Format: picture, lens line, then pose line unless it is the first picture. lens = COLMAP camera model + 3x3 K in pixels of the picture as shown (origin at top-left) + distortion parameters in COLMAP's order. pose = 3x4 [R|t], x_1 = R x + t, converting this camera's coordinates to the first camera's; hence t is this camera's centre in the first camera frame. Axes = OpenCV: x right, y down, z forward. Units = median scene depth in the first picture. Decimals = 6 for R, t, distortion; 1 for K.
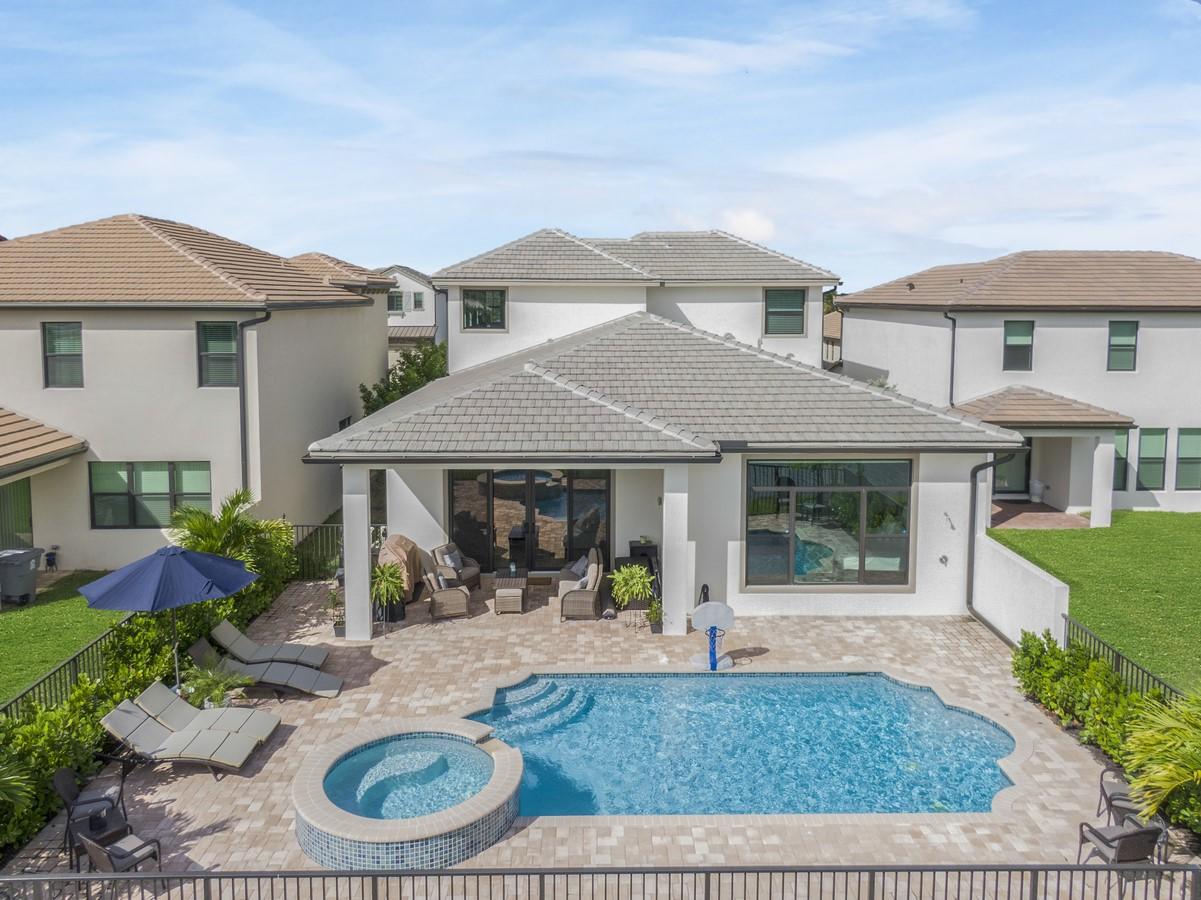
lens RADIAL K [[1132.7, 0, 600.5], [0, 1132.7, 450.0], [0, 0, 1]] dist [-0.017053, -0.012517]
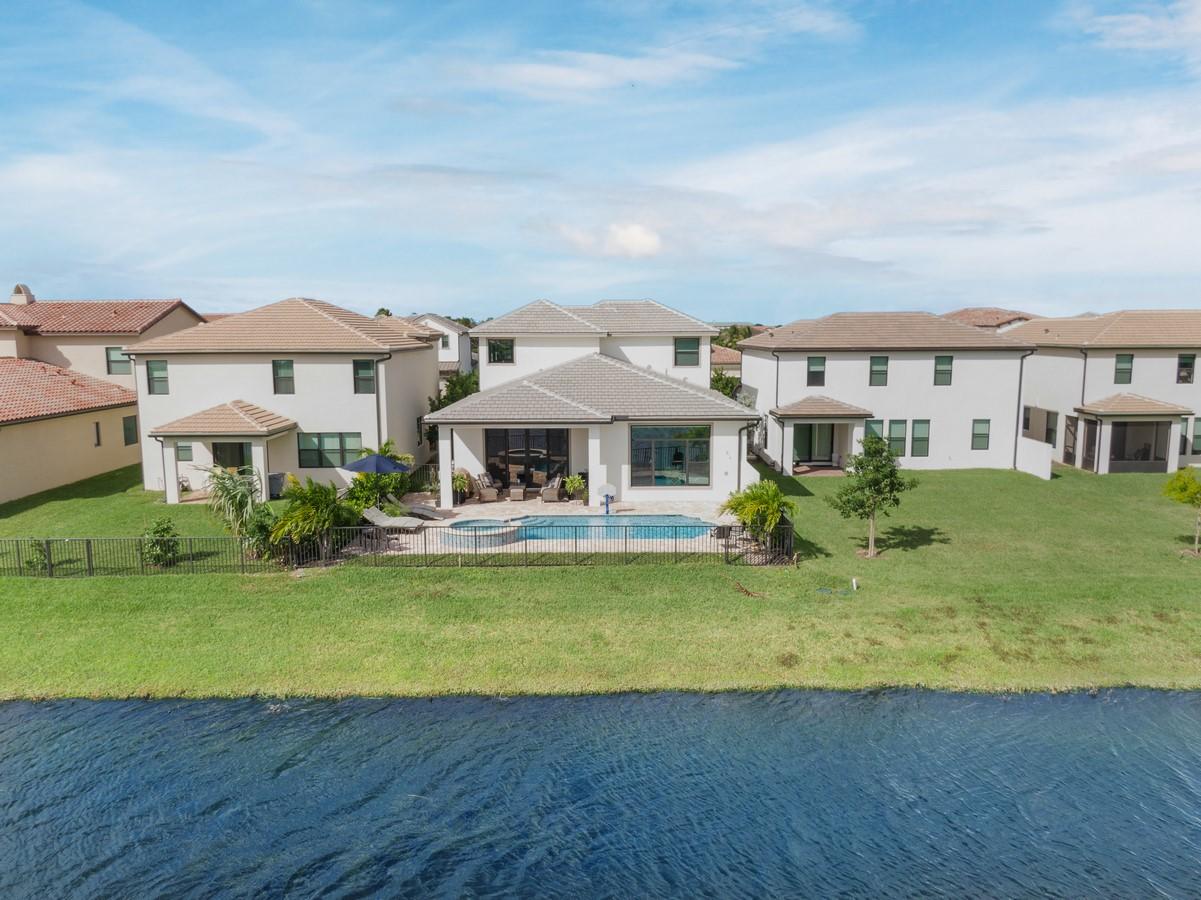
lens RADIAL K [[841.6, 0, 599.9], [0, 841.6, 478.3], [0, 0, 1]] dist [-0.000263, -0.005363]
pose [[0.999836, -0.006917, 0.016752, 0.037308], [0.006417, 0.999538, 0.029710, 0.047789], [-0.016949, -0.029598, 0.999418, -0.441966]]
